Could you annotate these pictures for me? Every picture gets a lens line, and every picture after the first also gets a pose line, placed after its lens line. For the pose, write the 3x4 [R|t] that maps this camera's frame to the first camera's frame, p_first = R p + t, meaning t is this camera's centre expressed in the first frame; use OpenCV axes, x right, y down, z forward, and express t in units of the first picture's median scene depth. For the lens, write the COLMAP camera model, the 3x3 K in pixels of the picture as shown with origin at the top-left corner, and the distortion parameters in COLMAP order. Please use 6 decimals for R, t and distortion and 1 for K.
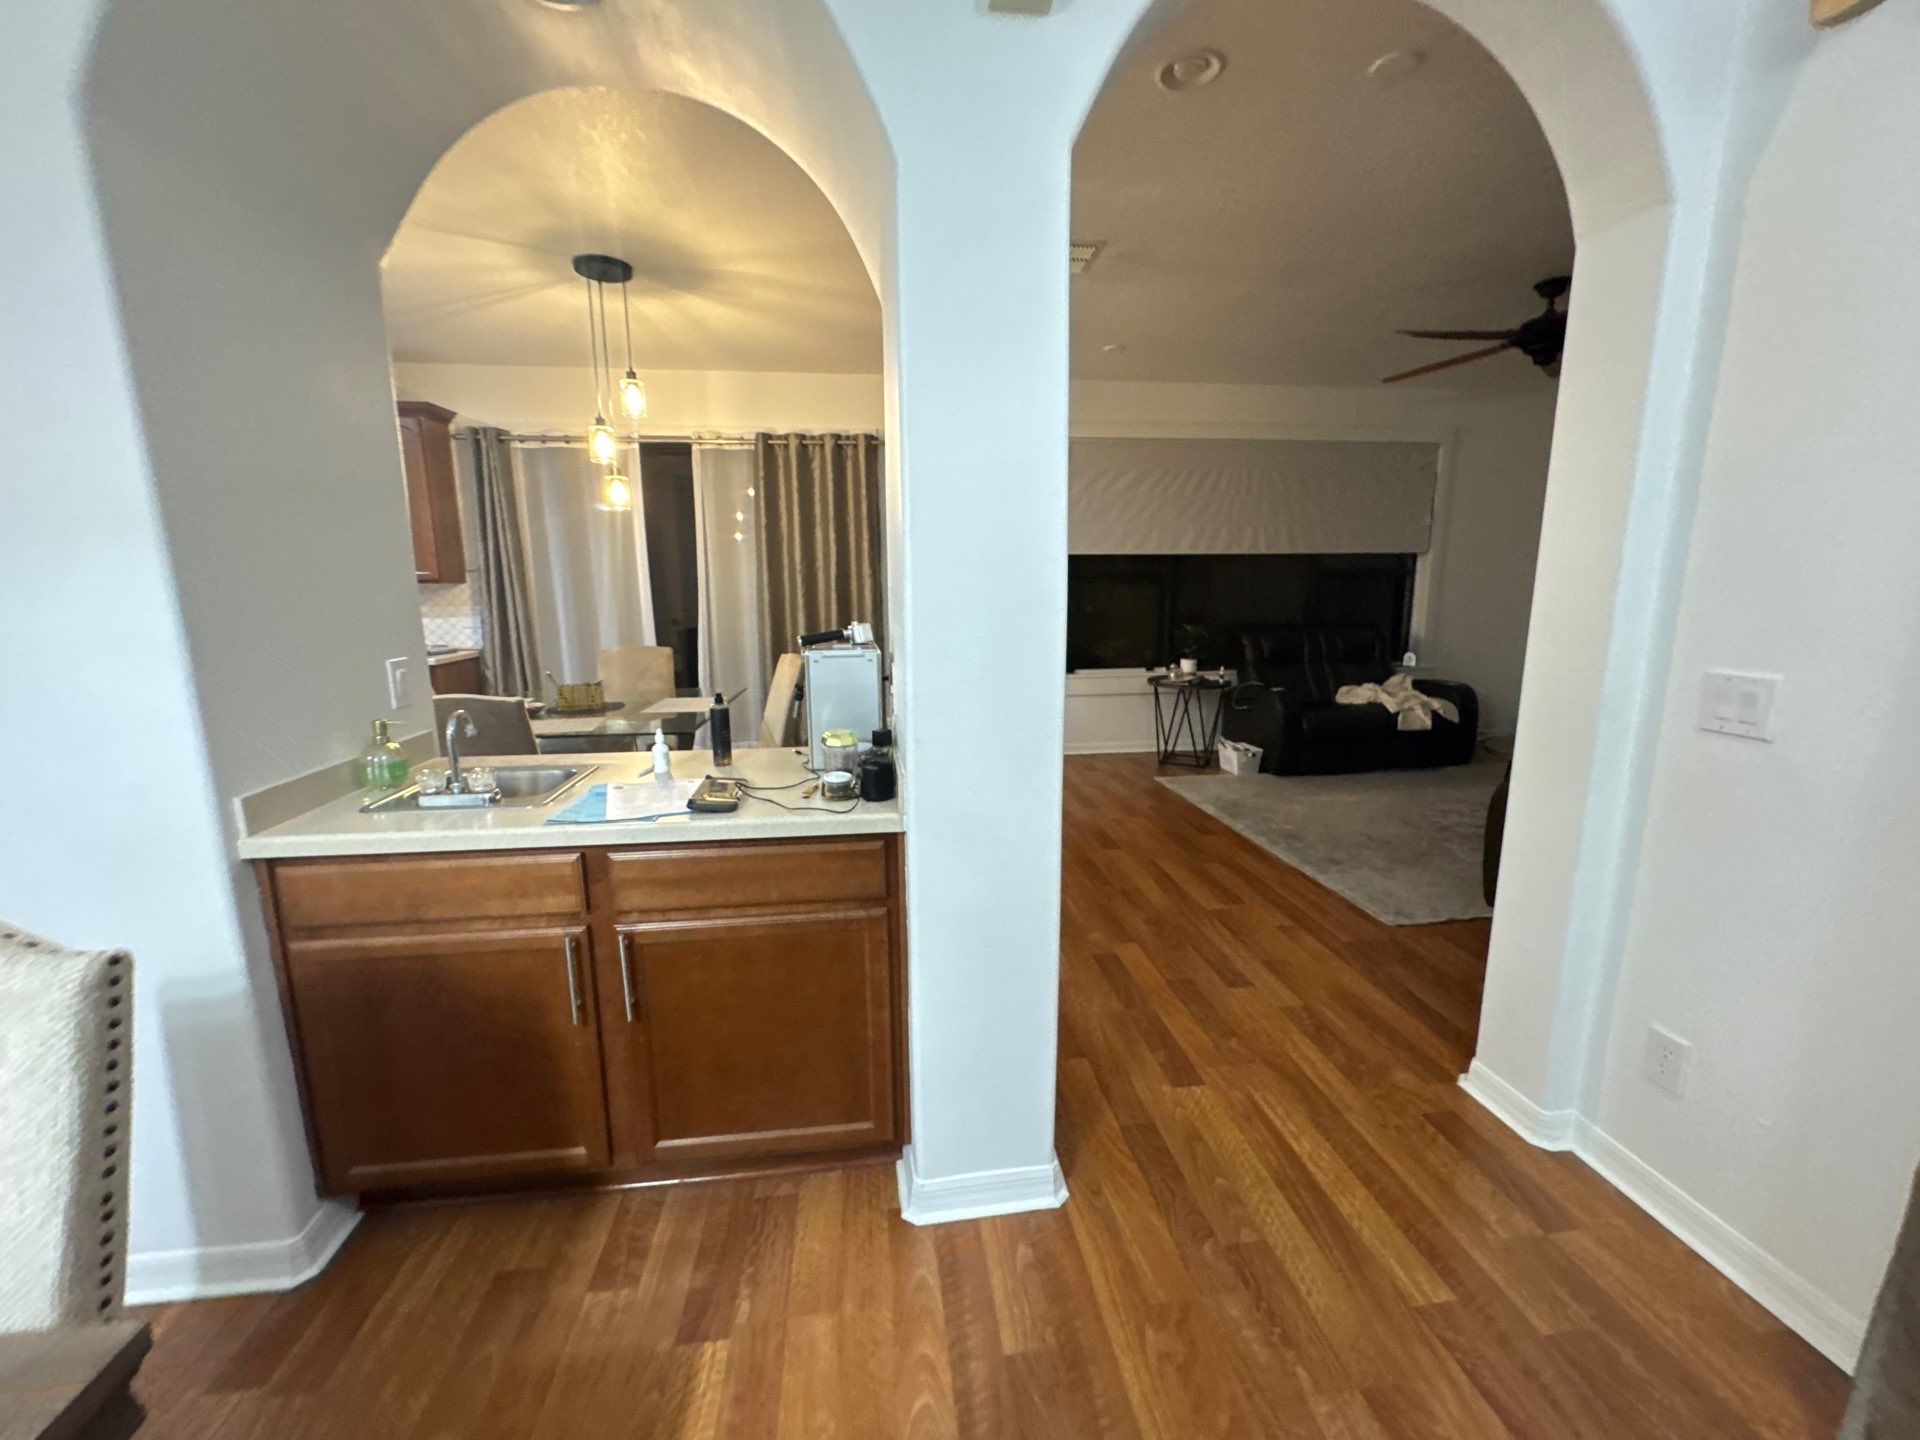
lens RADIAL K [[771.3, 0, 952.0], [0, 771.3, 716.8], [0, 0, 1]] dist [-0.007461, 0.000001]
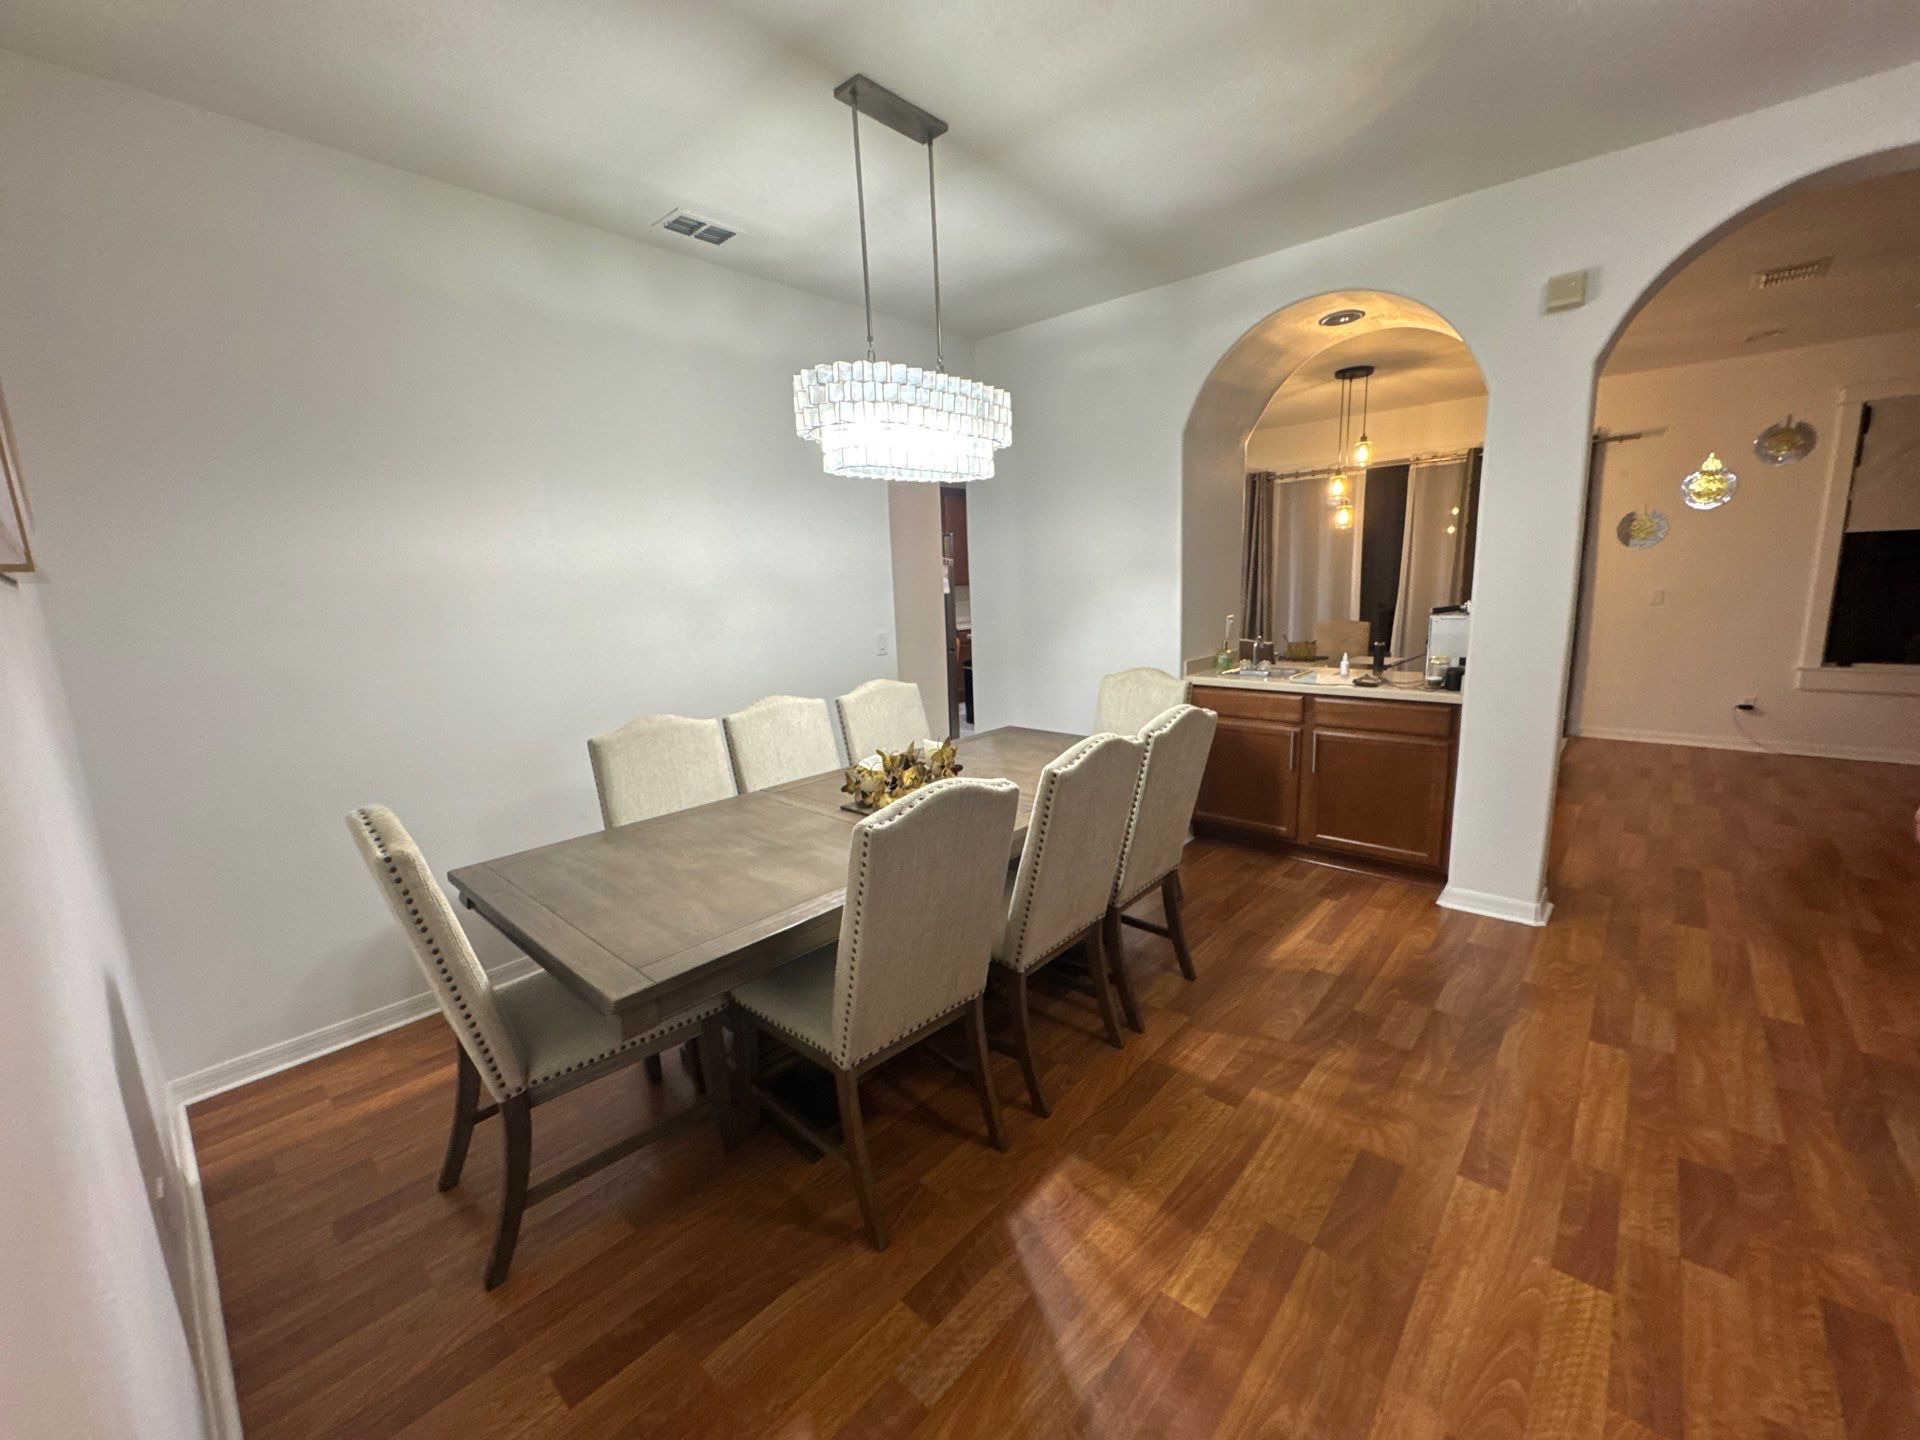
lens RADIAL K [[771.3, 0, 950.3], [0, 771.3, 718.9], [0, 0, 1]] dist [-0.007461, 0.000001]
pose [[0.649338, 0.120457, -0.750900, 0.540189], [-0.104172, 0.992158, 0.069076, 0.173687], [0.753331, 0.033369, 0.656794, -1.233729]]
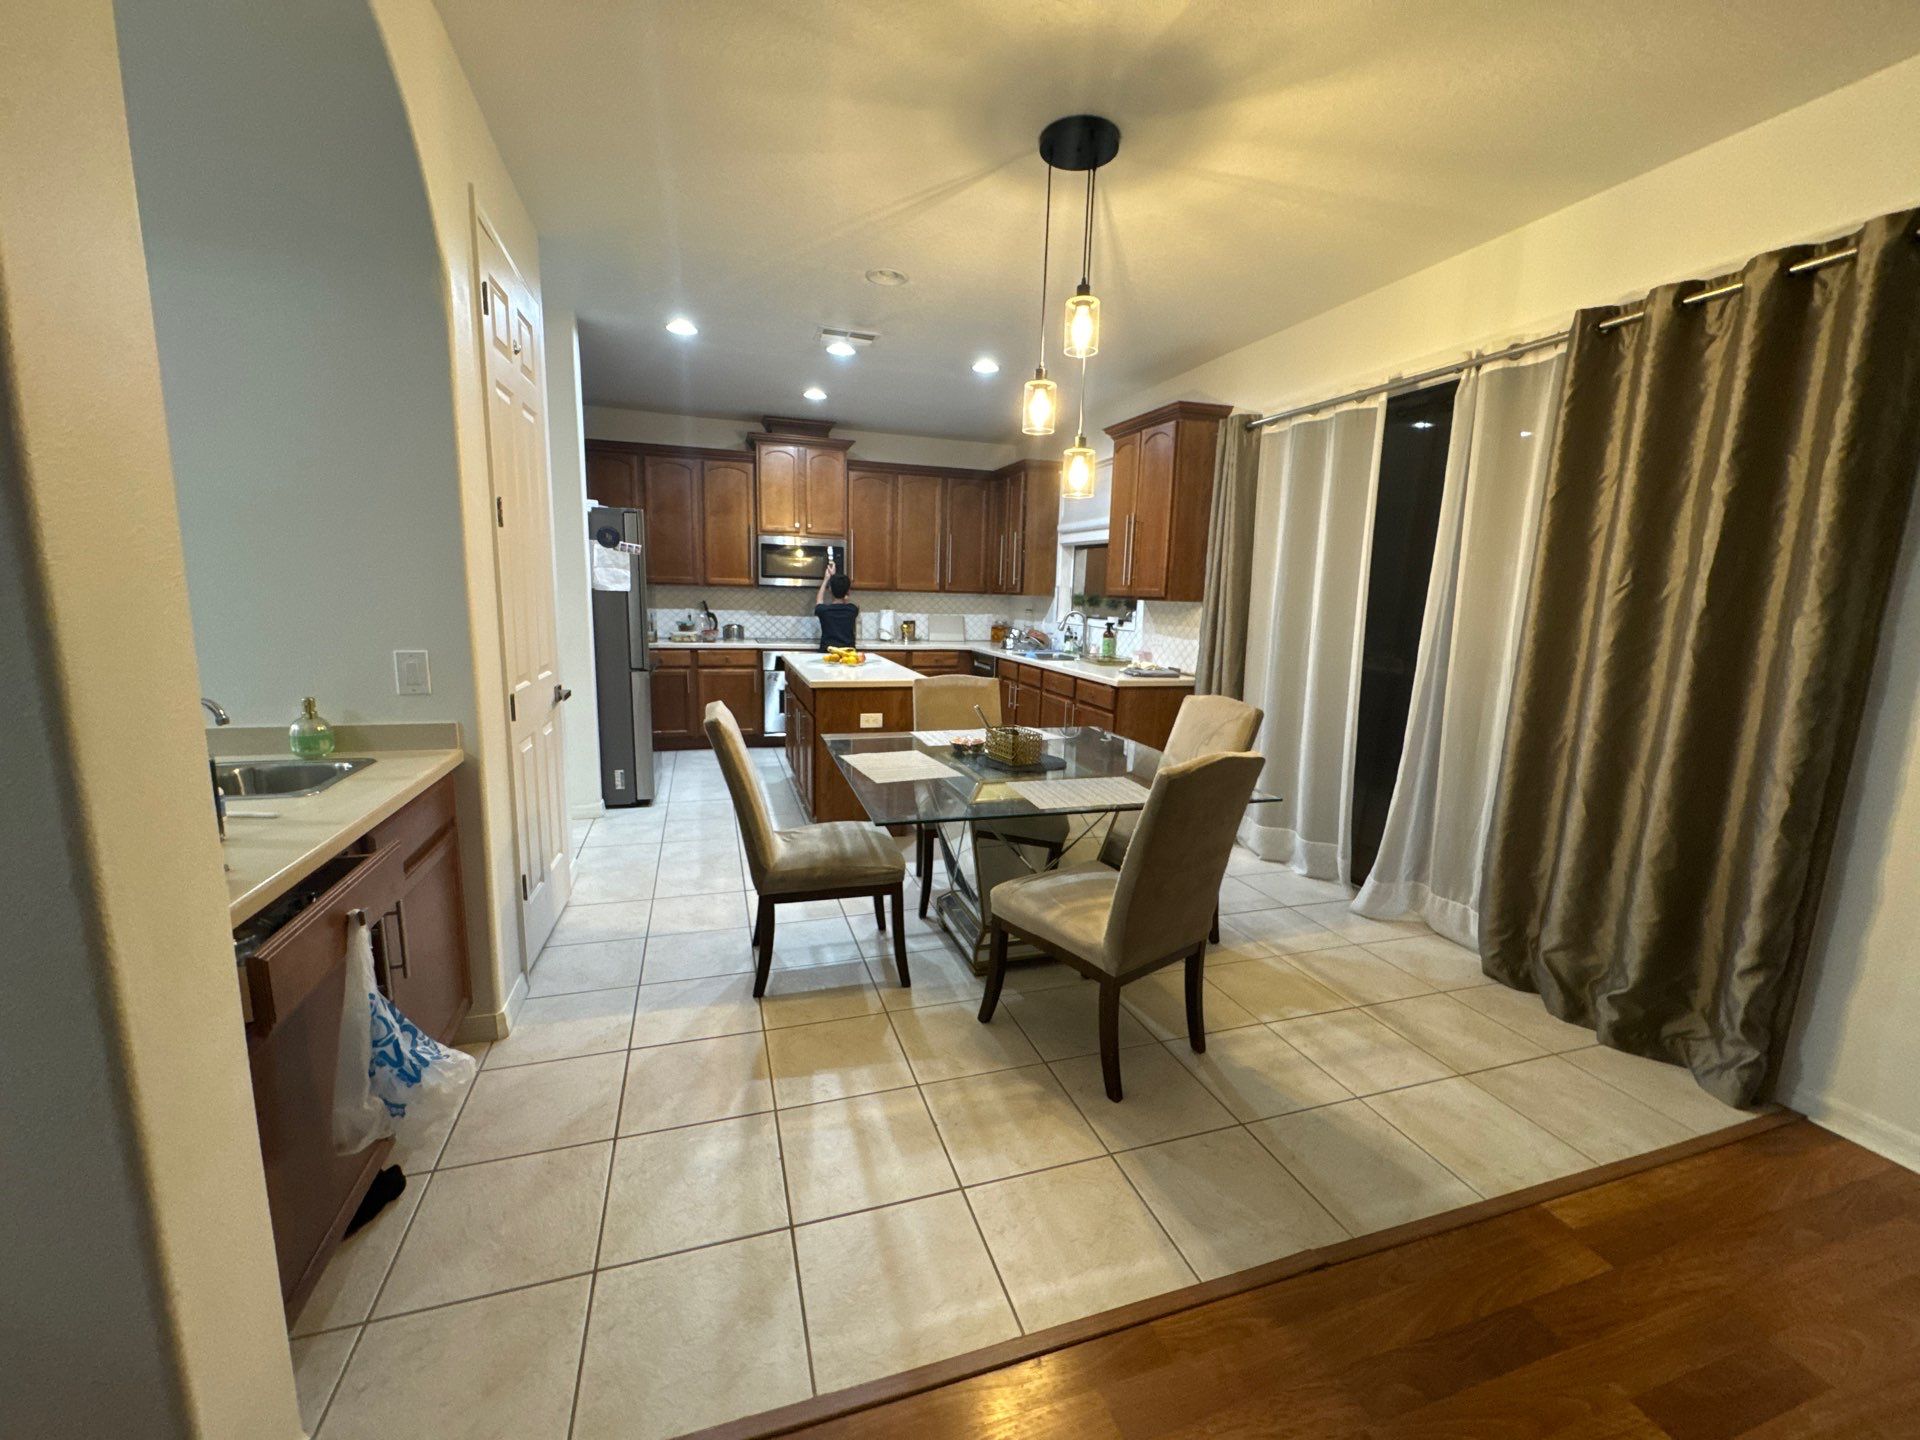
lens RADIAL K [[771.3, 0, 956.5], [0, 771.3, 722.5], [0, 0, 1]] dist [-0.007461, 0.000001]
pose [[0.179491, 0.177281, -0.967654, 0.585658], [-0.209934, 0.967873, 0.138381, -0.313743], [0.961099, 0.178305, 0.210942, 1.729376]]
